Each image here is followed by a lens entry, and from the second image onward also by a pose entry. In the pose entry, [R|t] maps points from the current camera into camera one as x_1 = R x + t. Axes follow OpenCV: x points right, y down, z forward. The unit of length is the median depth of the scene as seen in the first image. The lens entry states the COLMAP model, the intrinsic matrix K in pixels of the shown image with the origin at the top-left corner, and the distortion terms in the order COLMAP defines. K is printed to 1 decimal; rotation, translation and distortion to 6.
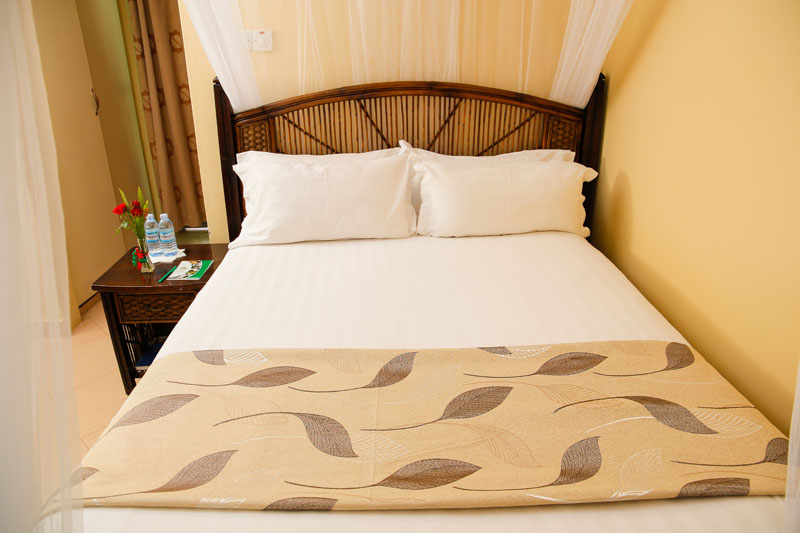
lens RADIAL K [[548.8, 0, 400.0], [0, 548.8, 266.5], [0, 0, 1]] dist [-0.136807, 0.109291]
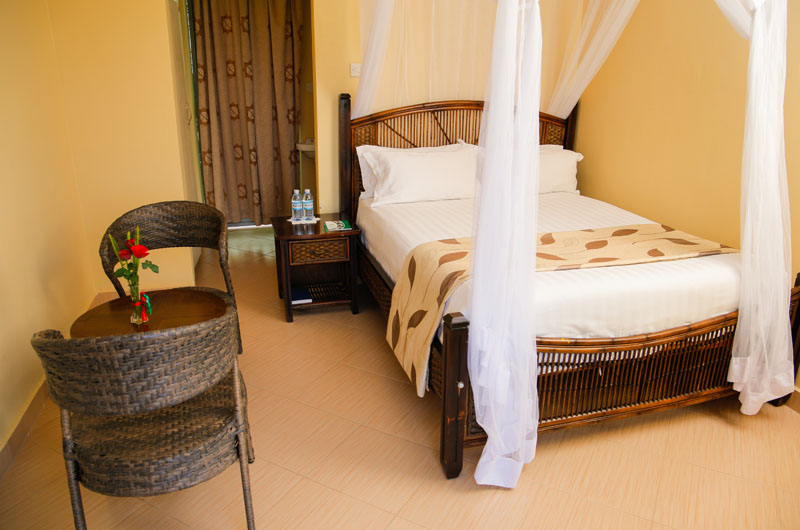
lens RADIAL K [[548.8, 0, 400.0], [0, 548.8, 265.0], [0, 0, 1]] dist [-0.136807, 0.109291]
pose [[0.971344, -0.059218, 0.230182, -0.539747], [0.072105, 0.996243, -0.047975, 0.184478], [-0.226476, 0.063197, 0.971964, -0.428464]]
